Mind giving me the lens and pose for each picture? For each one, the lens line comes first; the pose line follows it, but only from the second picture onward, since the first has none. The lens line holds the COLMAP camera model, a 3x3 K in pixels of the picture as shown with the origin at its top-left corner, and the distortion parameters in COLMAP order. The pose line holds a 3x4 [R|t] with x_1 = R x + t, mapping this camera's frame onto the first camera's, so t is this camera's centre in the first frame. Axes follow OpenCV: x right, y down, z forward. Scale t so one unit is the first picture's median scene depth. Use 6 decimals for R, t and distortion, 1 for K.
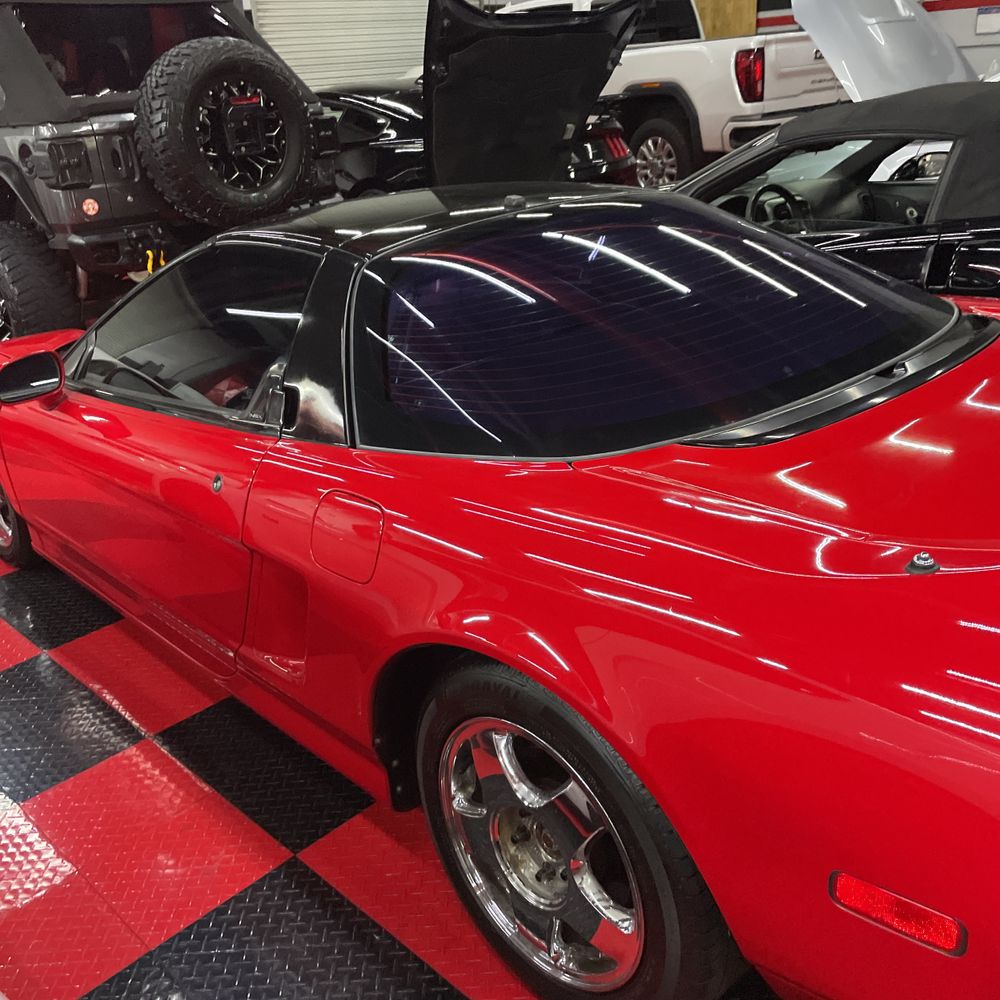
lens RADIAL K [[988.2, 0, 520.9], [0, 988.2, 496.3], [0, 0, 1]] dist [0.078742, -0.103556]
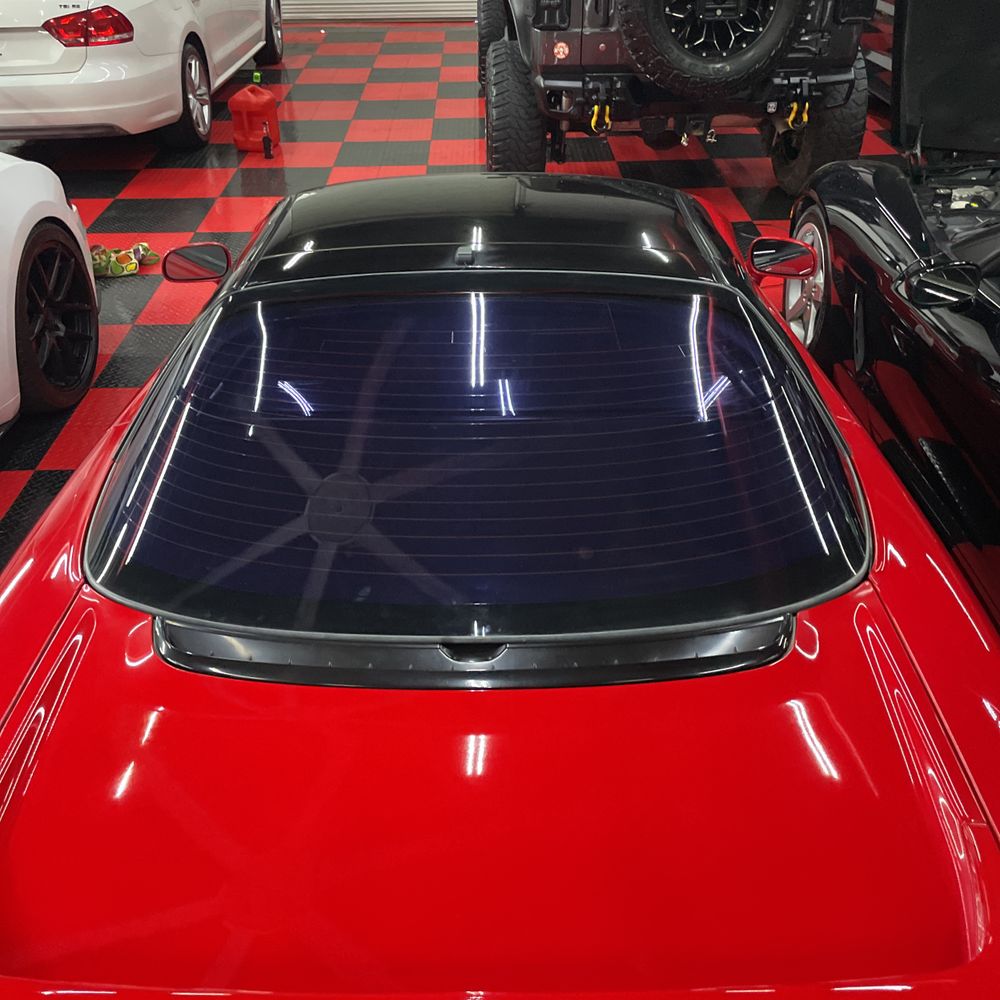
lens RADIAL K [[992.9, 0, 500.0], [0, 992.9, 500.0], [0, 0, 1]] dist [0.102357, -0.137399]
pose [[0.709893, 0.441752, -0.548550, 0.290225], [-0.310719, 0.895389, 0.318955, -0.186612], [0.632065, -0.055979, 0.772891, 0.141898]]
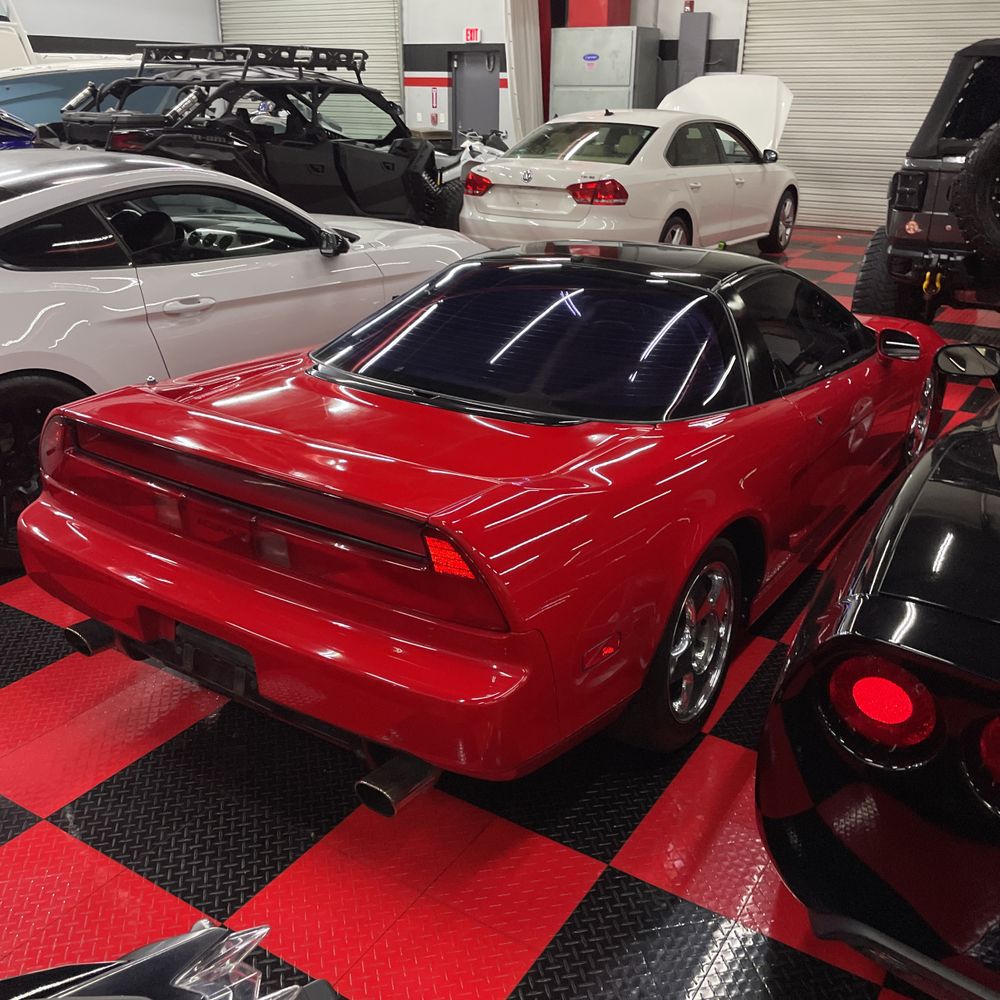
lens RADIAL K [[990.8, 0, 508.1], [0, 990.8, 495.7], [0, 0, 1]] dist [0.080637, -0.105140]
pose [[0.202005, 0.435988, -0.876988, 0.687253], [-0.411068, 0.850500, 0.328134, -0.209201], [0.888941, 0.294217, 0.351026, 0.227178]]
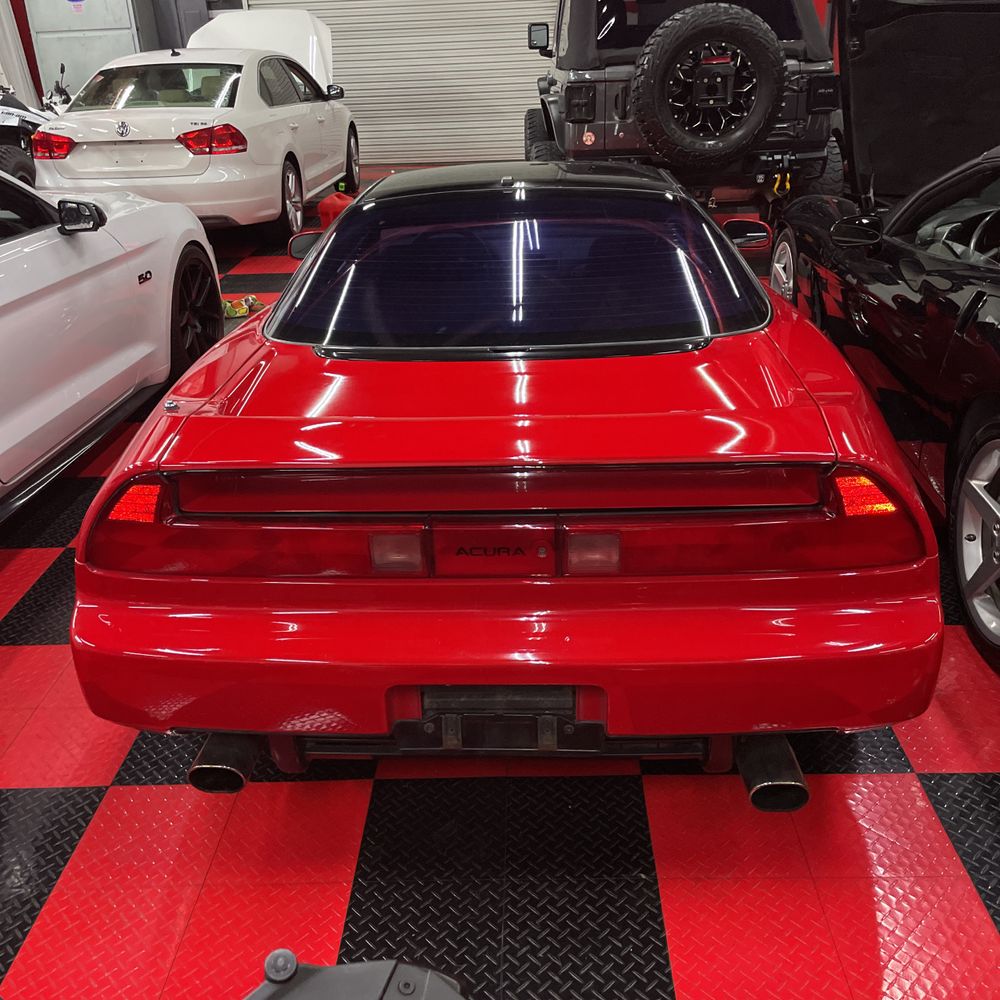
lens RADIAL K [[990.8, 0, 508.1], [0, 990.8, 495.7], [0, 0, 1]] dist [0.080637, -0.105140]
pose [[0.684748, 0.347912, -0.640372, 0.477573], [-0.298256, 0.935518, 0.189339, -0.072272], [0.664953, 0.061346, 0.744361, 0.006578]]
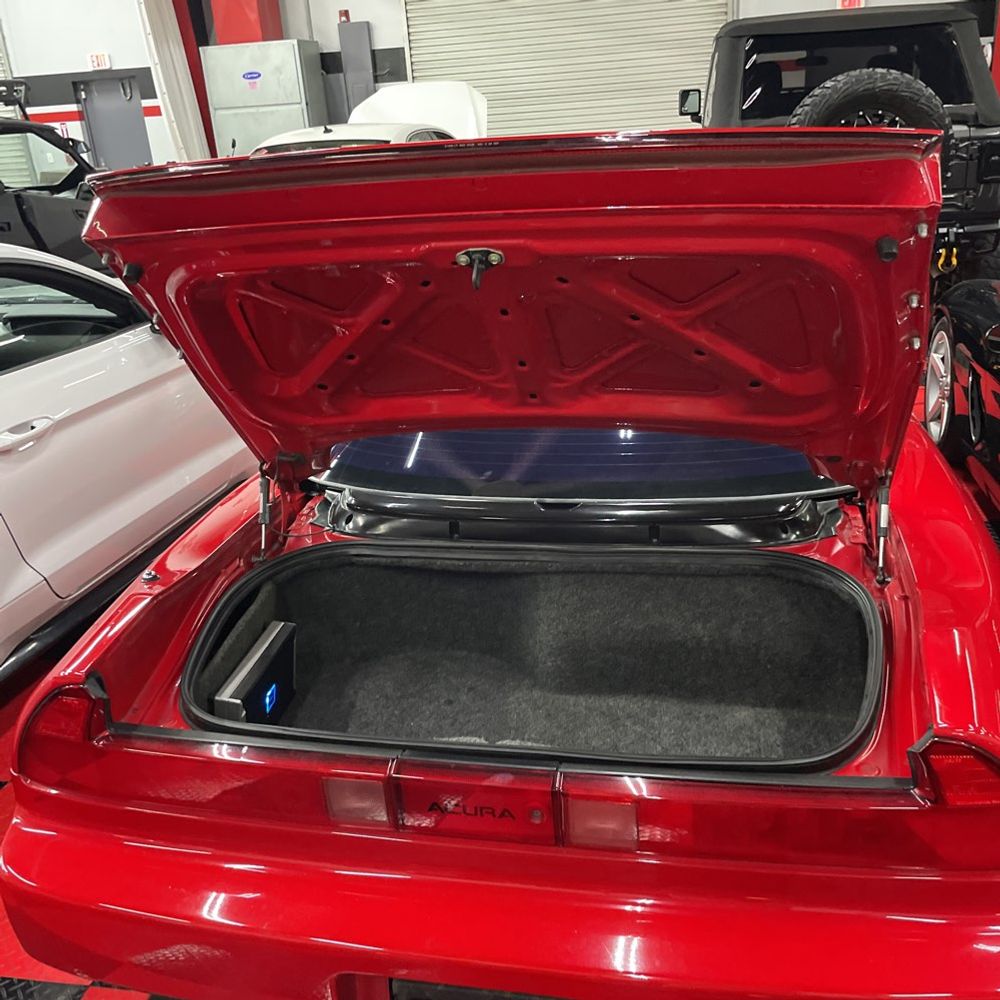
lens RADIAL K [[988.2, 0, 520.9], [0, 988.2, 496.3], [0, 0, 1]] dist [0.078742, -0.103556]
pose [[0.567052, 0.338566, -0.750883, 0.439683], [-0.302459, 0.933520, 0.192505, -0.125219], [0.766140, 0.117951, 0.631757, 0.093311]]
